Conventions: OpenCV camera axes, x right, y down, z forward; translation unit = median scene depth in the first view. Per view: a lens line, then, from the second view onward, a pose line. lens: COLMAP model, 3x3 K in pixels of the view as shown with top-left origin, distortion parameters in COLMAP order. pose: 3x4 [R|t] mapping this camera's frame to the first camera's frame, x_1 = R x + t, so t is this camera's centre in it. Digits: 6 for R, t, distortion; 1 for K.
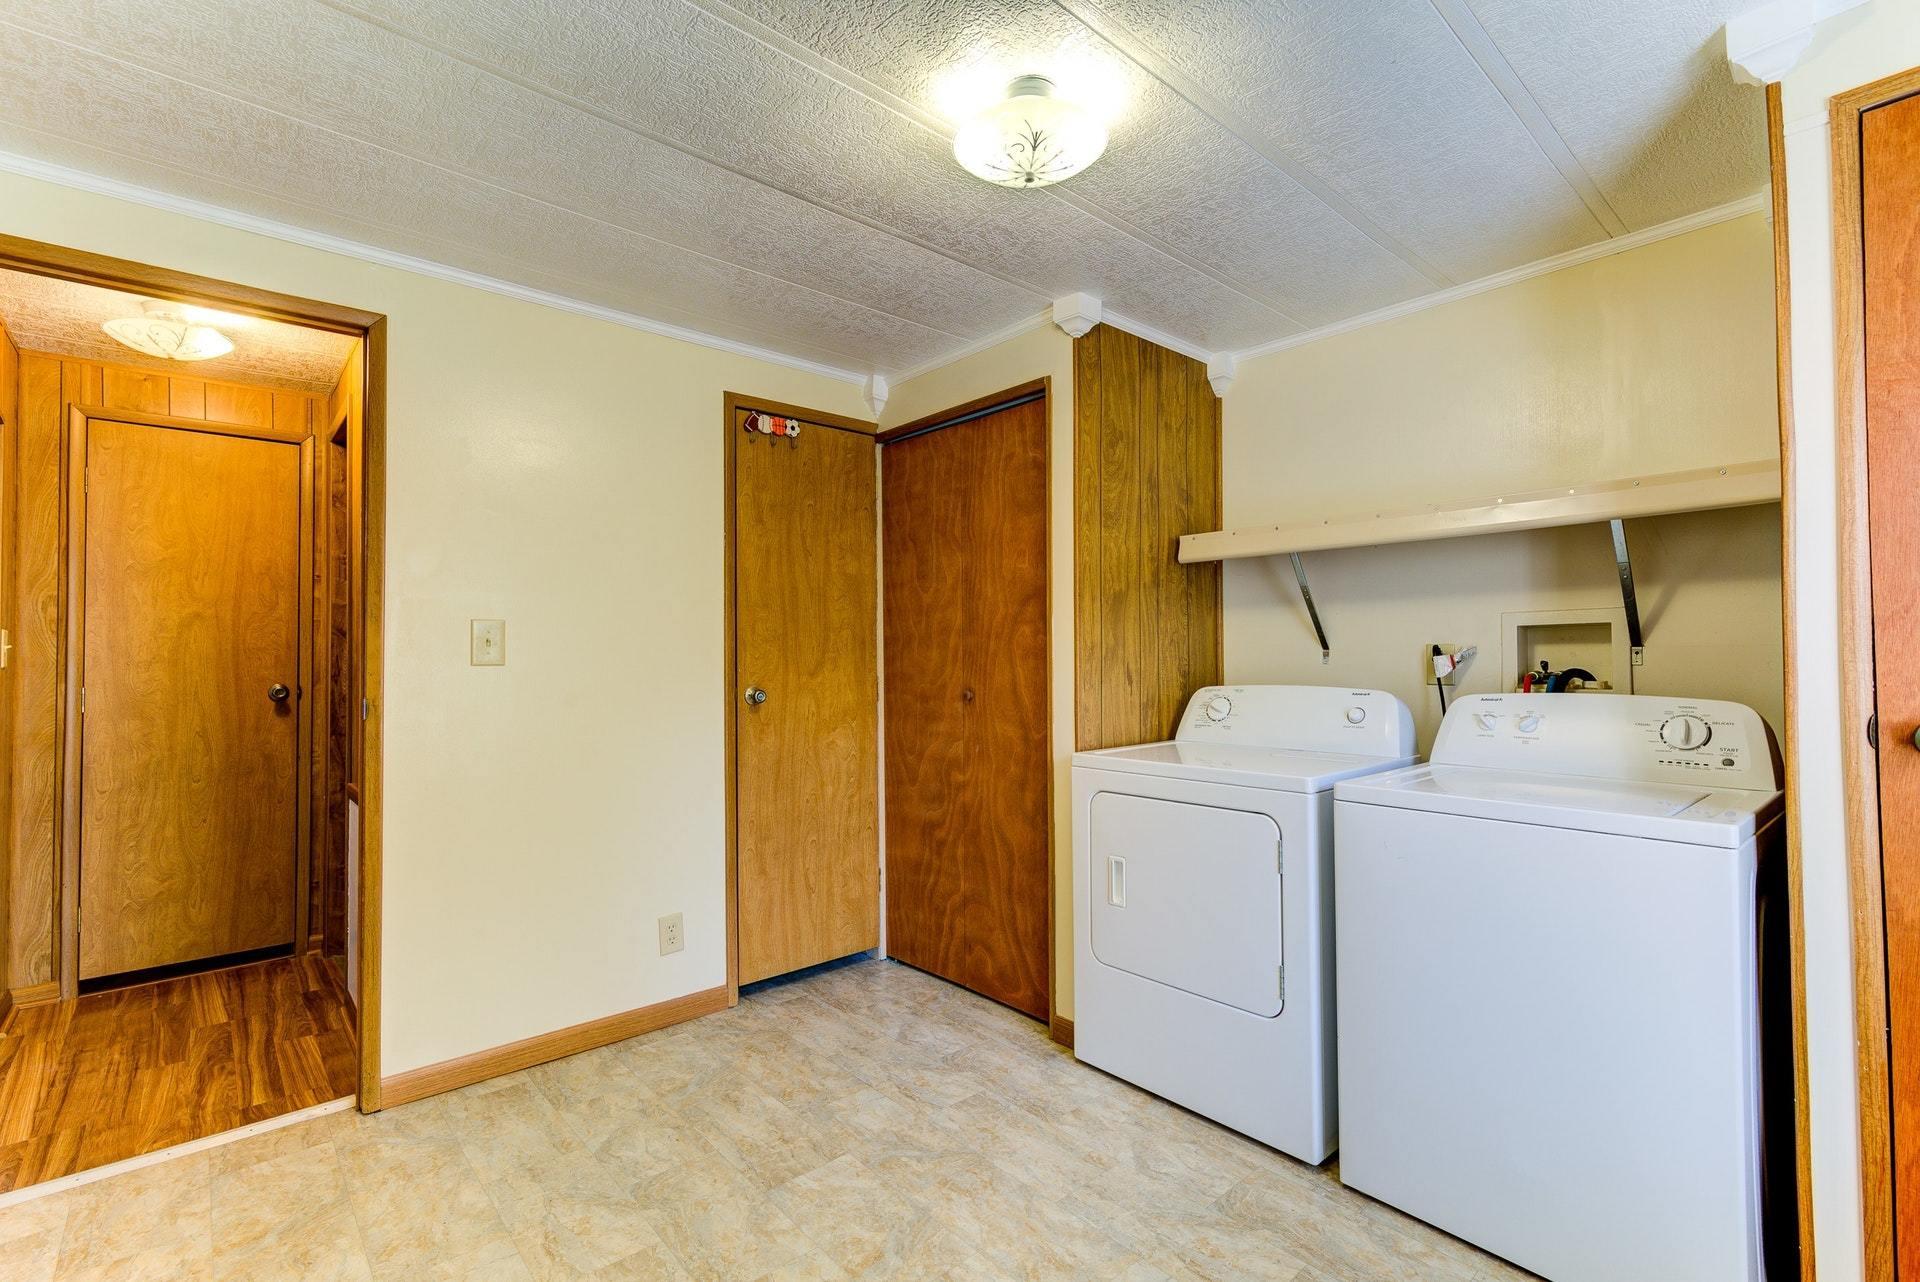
lens RADIAL K [[819.6, 0, 985.7], [0, 819.6, 642.6], [0, 0, 1]] dist [-0.001262, -0.000063]
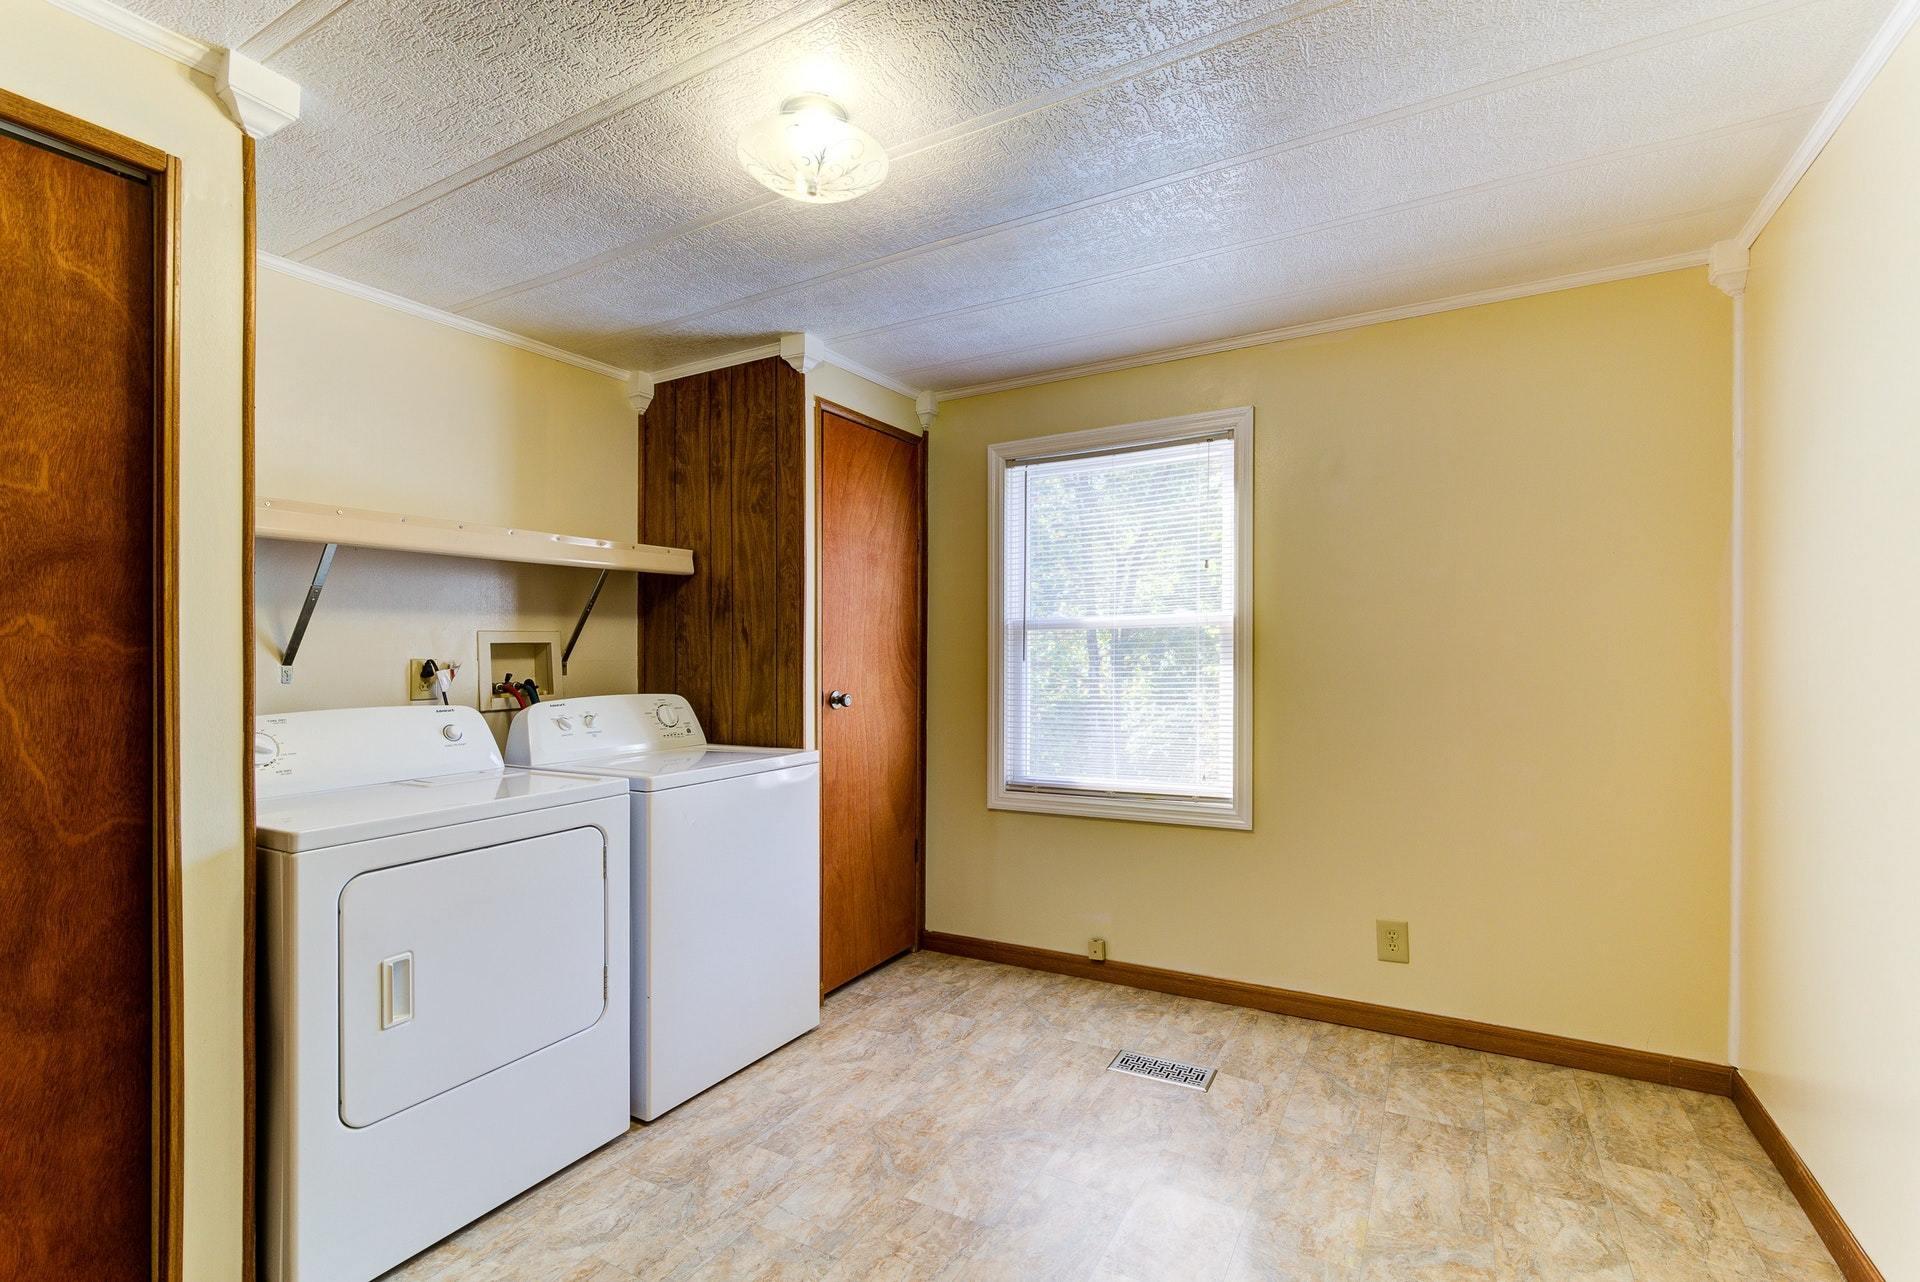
lens RADIAL K [[872.6, 0, 956.6], [0, 872.6, 664.5], [0, 0, 1]] dist [0.000895, 0.000525]
pose [[-0.286822, 0.006204, 0.957964, -0.873809], [0.007430, 0.999963, -0.004252, 0.024090], [-0.957955, 0.005898, -0.286858, 0.939339]]
